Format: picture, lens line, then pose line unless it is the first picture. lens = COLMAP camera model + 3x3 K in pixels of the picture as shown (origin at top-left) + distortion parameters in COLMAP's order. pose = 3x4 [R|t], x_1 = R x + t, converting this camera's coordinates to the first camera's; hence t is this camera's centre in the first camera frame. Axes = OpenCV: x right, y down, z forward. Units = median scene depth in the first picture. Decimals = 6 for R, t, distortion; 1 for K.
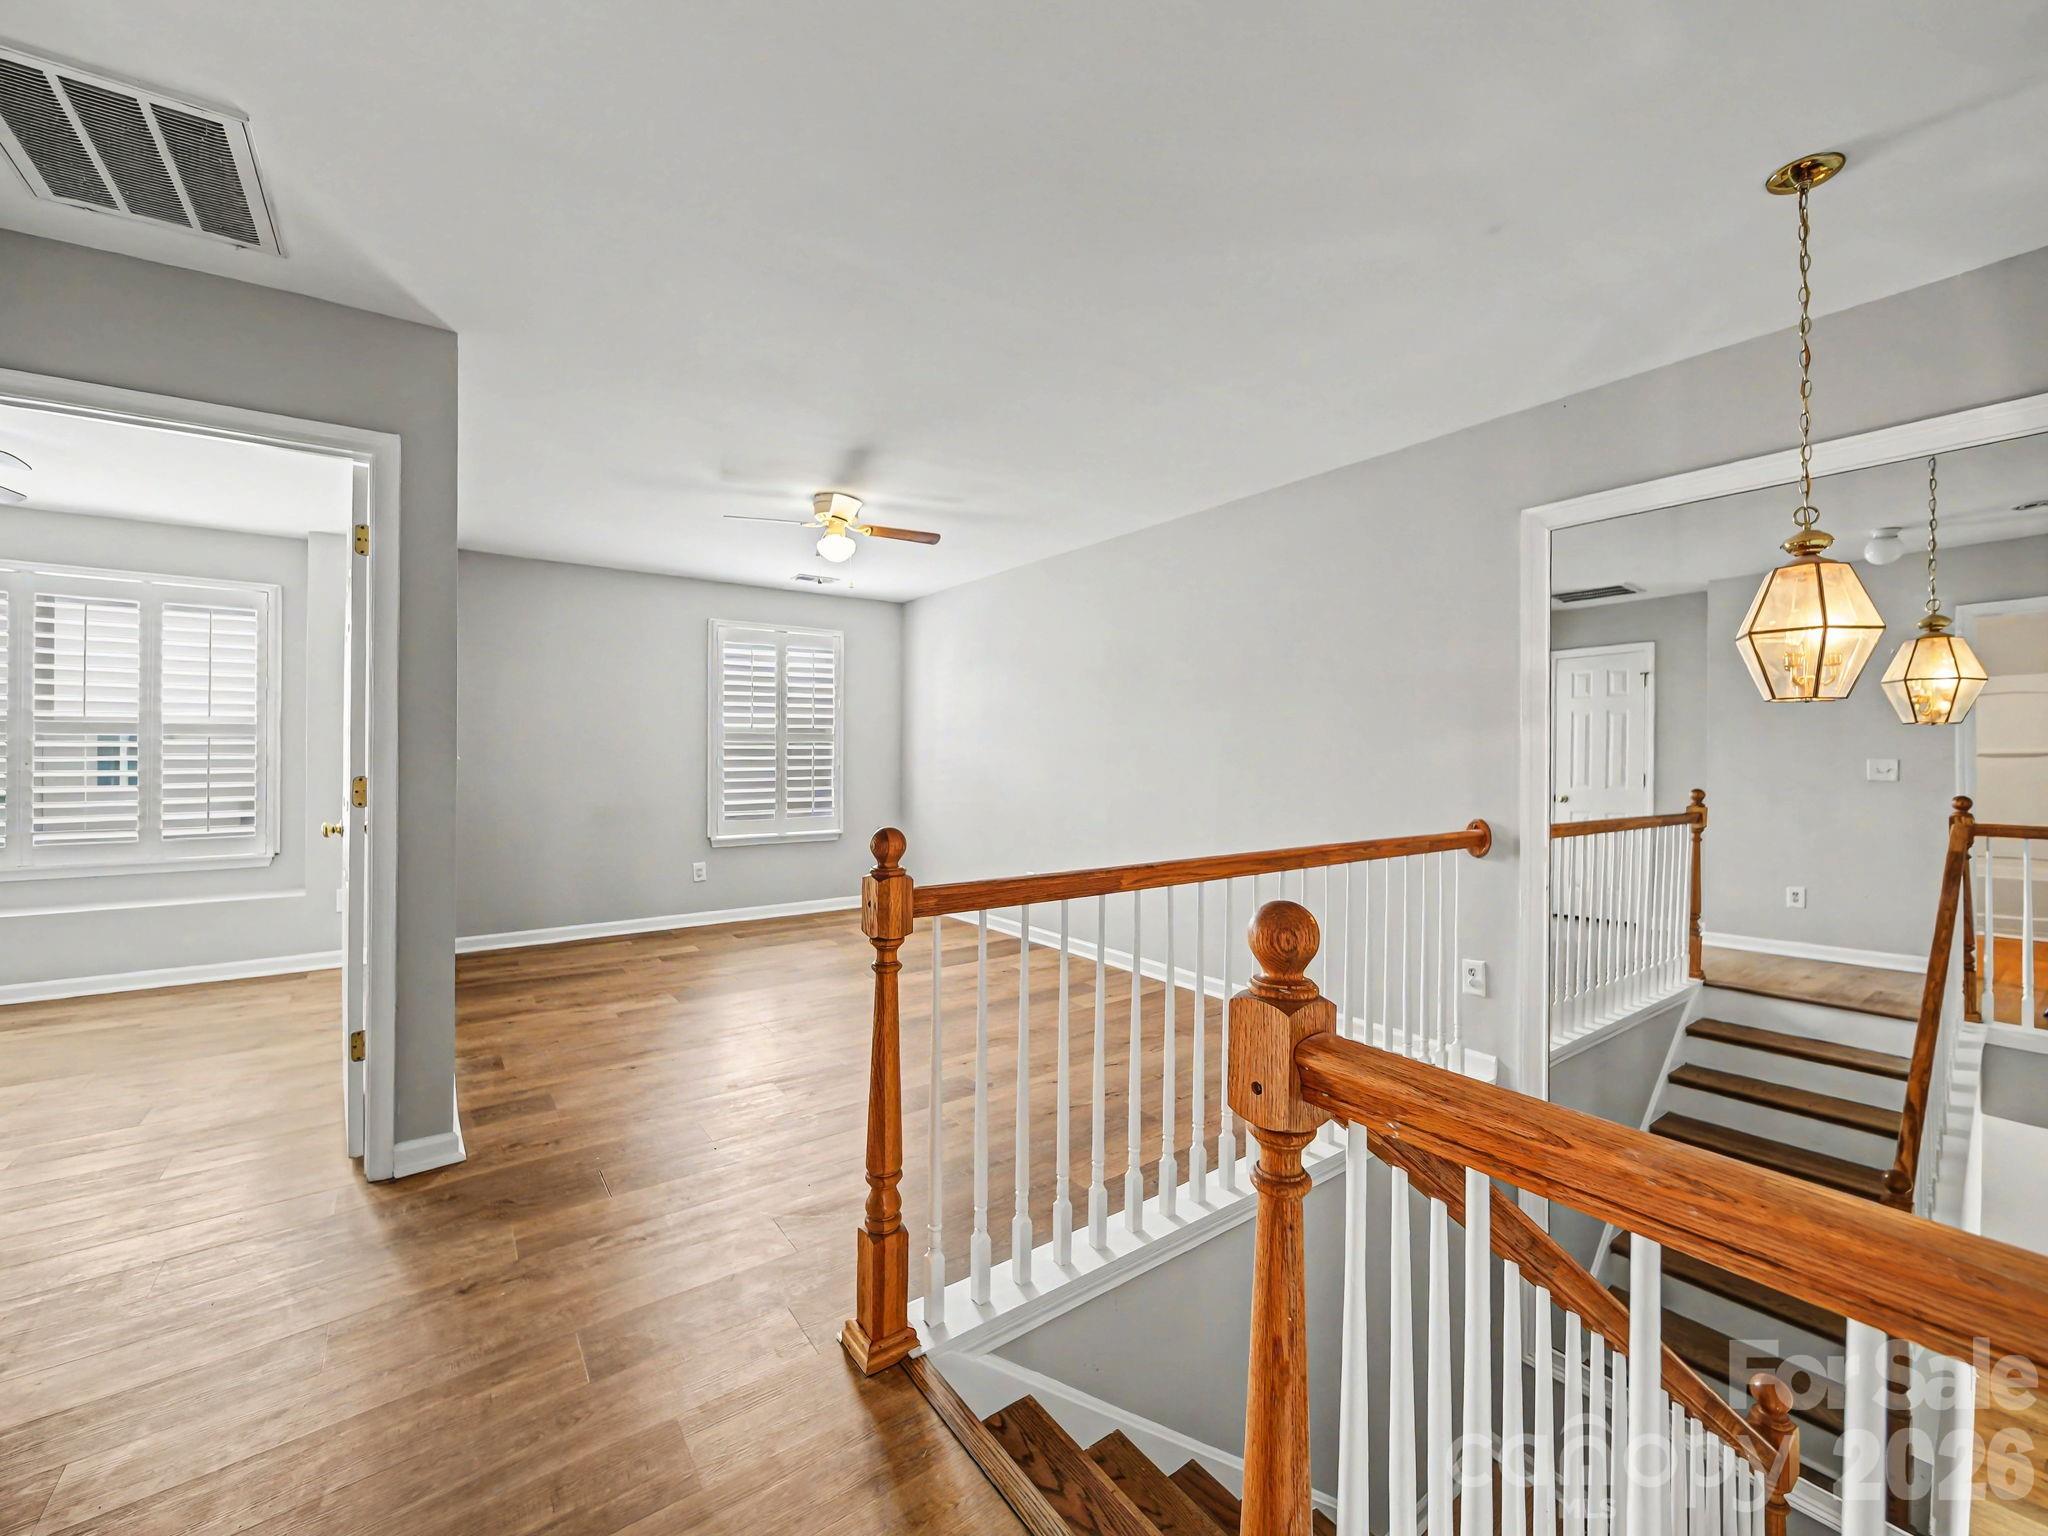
lens RADIAL K [[821.0, 0, 1045.5], [0, 821.0, 761.7], [0, 0, 1]] dist [-0.000826, -0.000399]
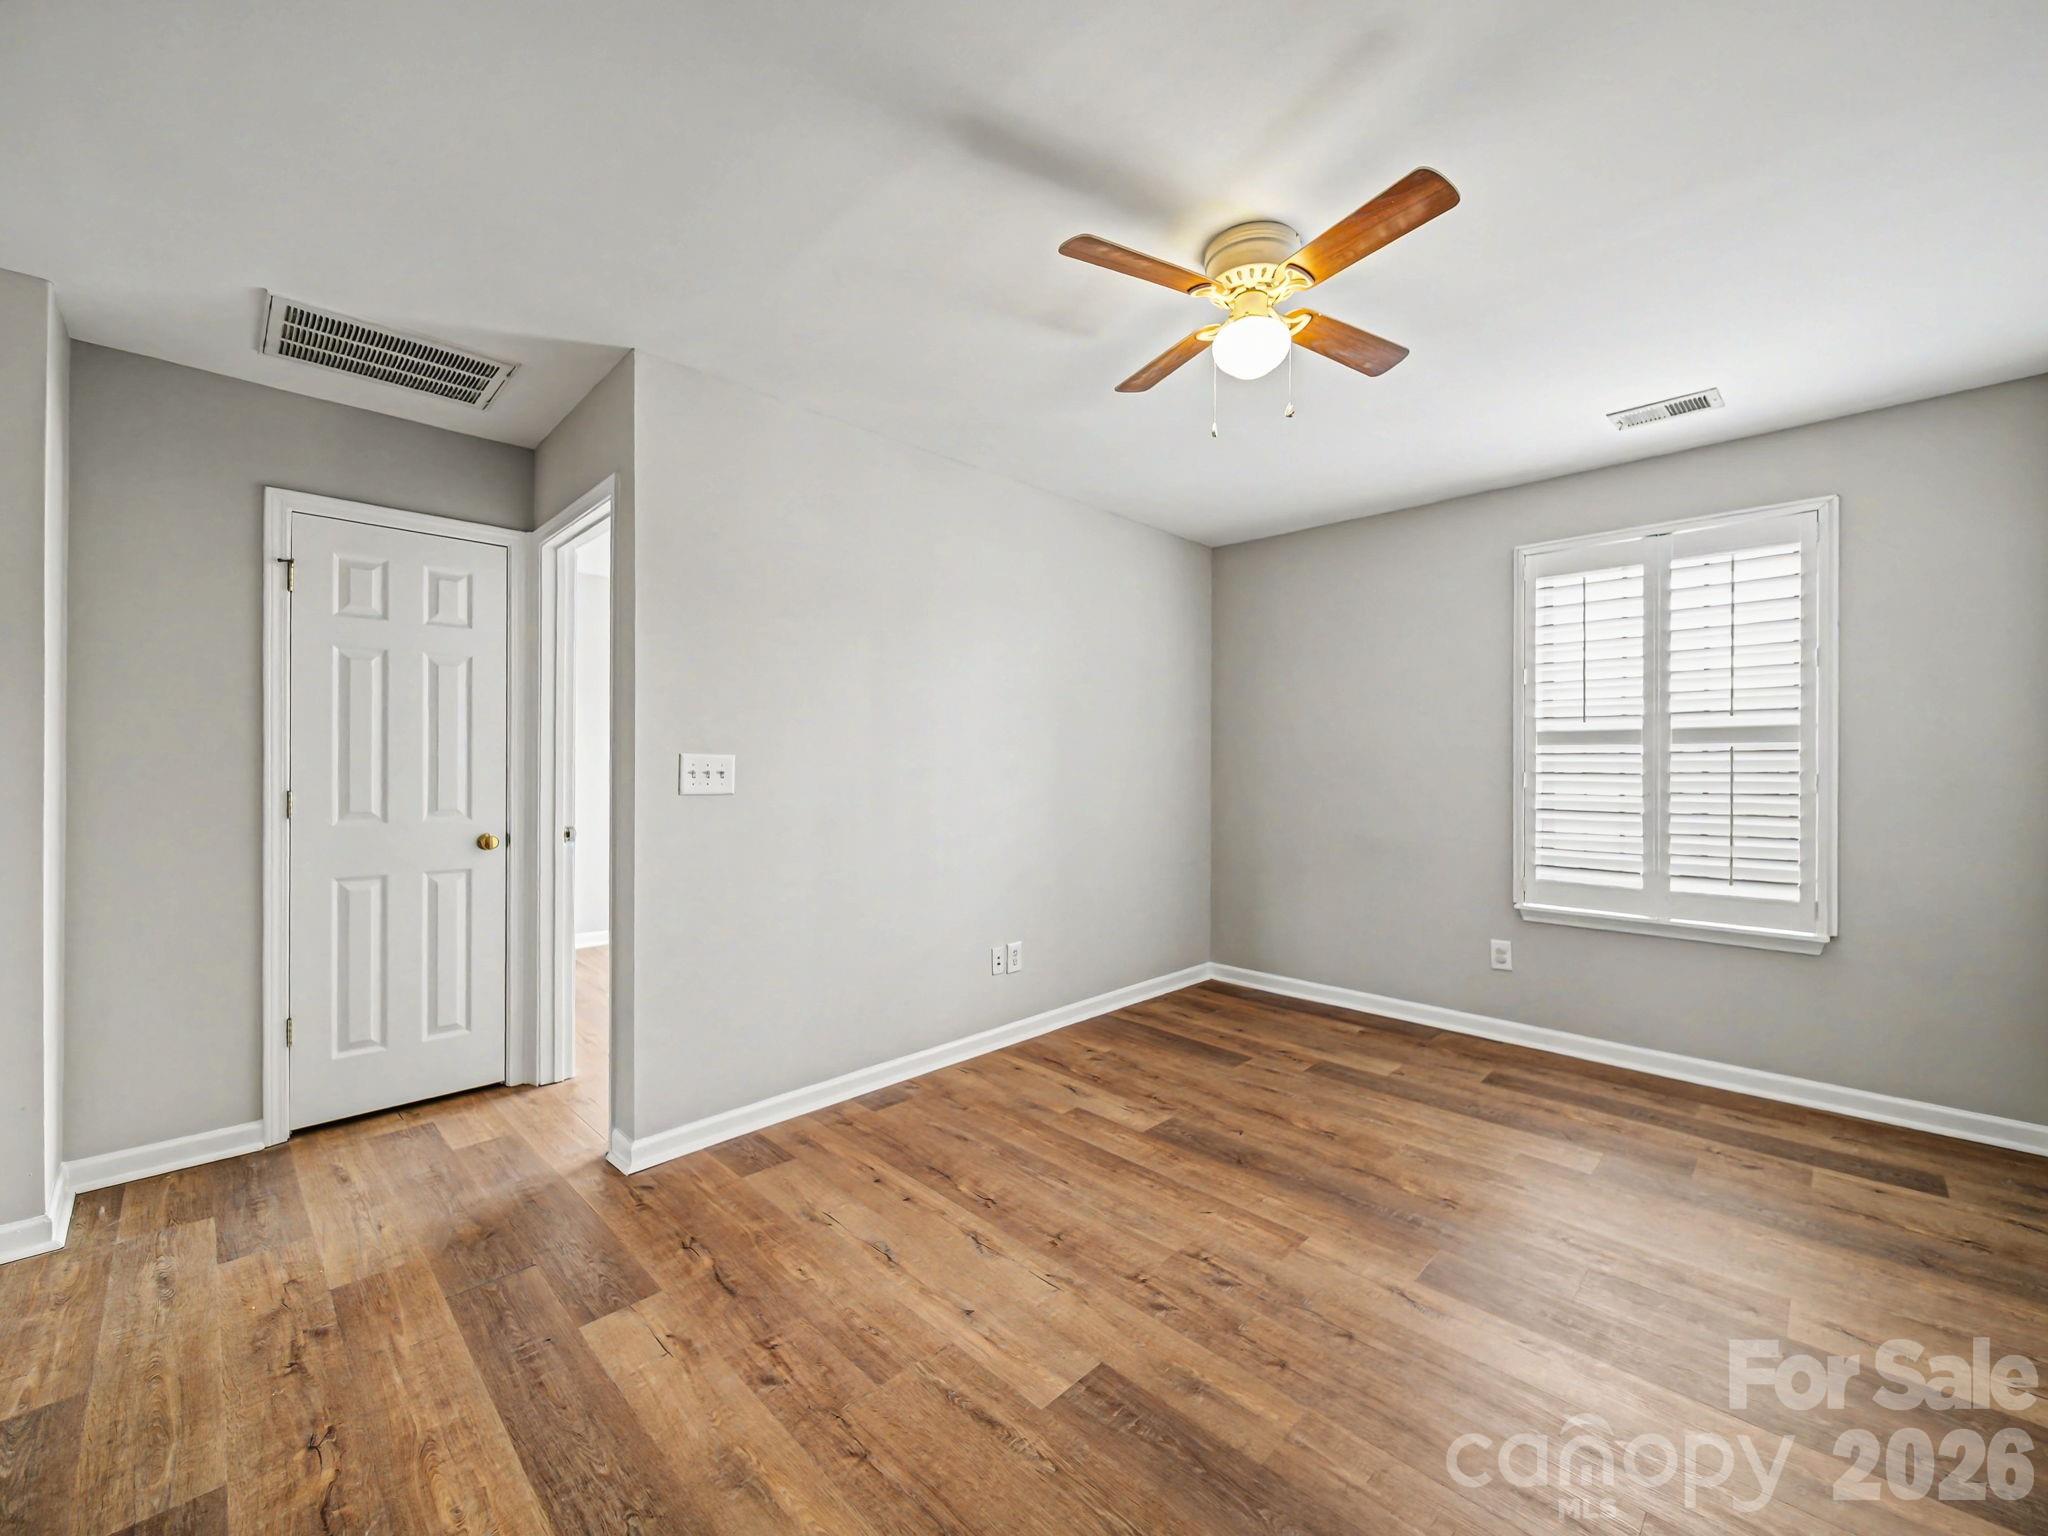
lens RADIAL K [[821.0, 0, 1045.5], [0, 821.0, 761.7], [0, 0, 1]] dist [-0.000826, -0.000399]
pose [[0.150332, -0.007540, -0.988607, 0.187457], [-0.010404, 0.999903, -0.009208, -0.005766], [0.988581, 0.011670, 0.150239, 0.712704]]
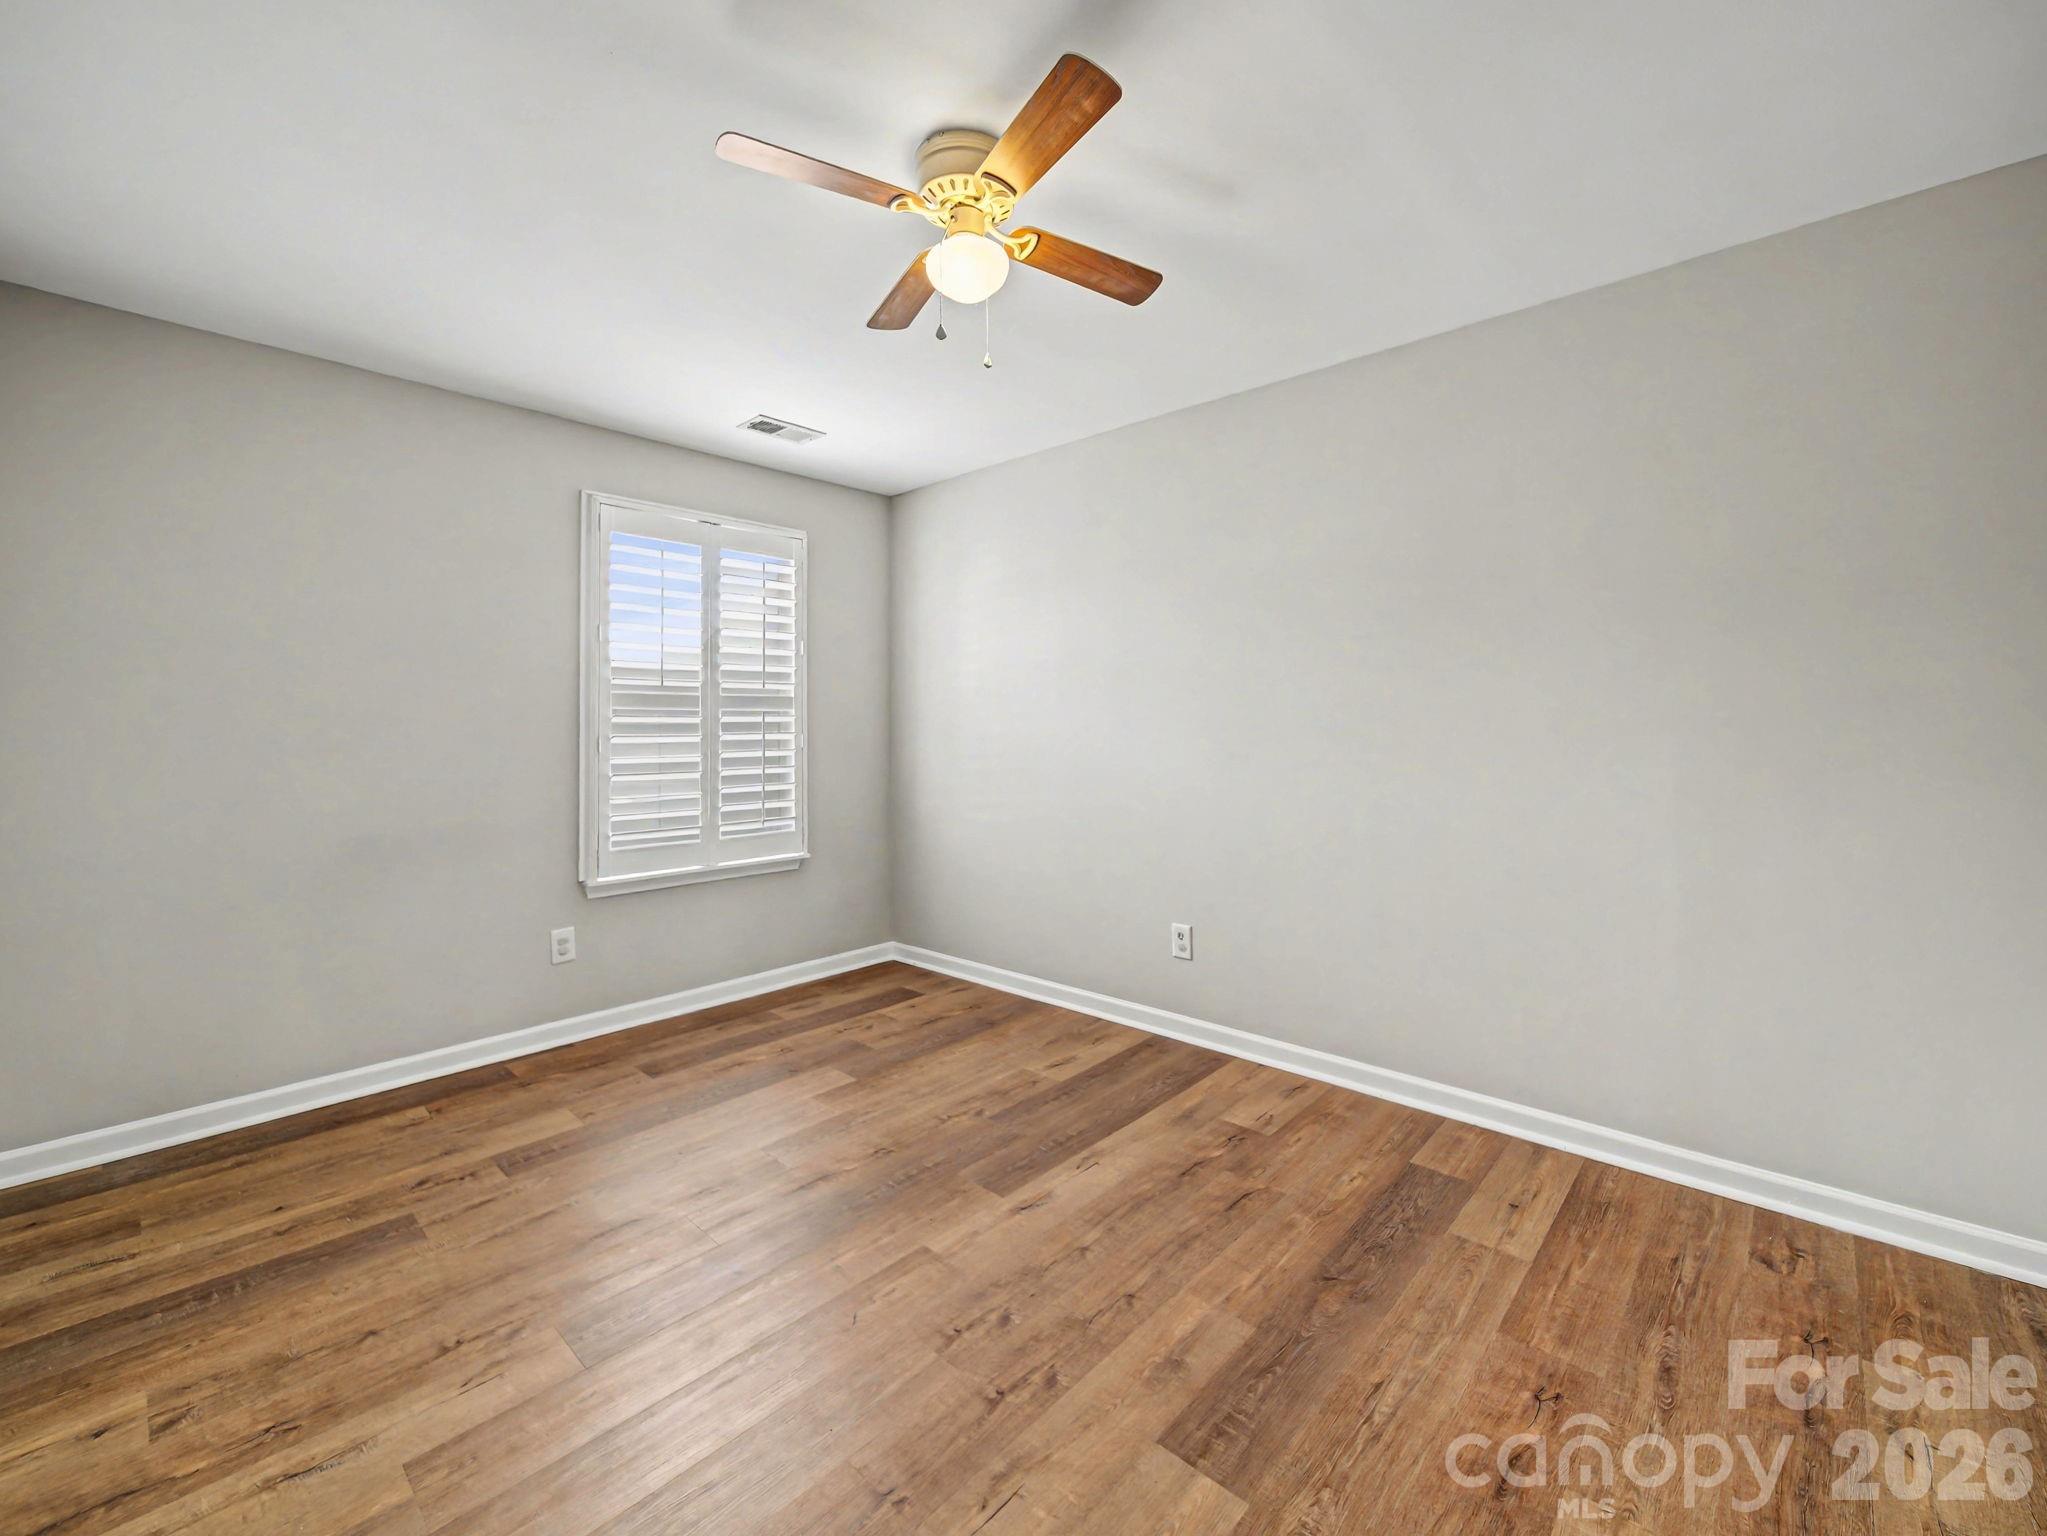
lens RADIAL K [[843.8, 0, 1034.7], [0, 843.8, 701.2], [0, 0, 1]] dist [0.001473, -0.000269]
pose [[0.984815, -0.003894, 0.173561, -0.264408], [0.010653, 0.999220, -0.038025, -0.006333], [-0.173278, 0.039297, 0.984089, 0.485486]]
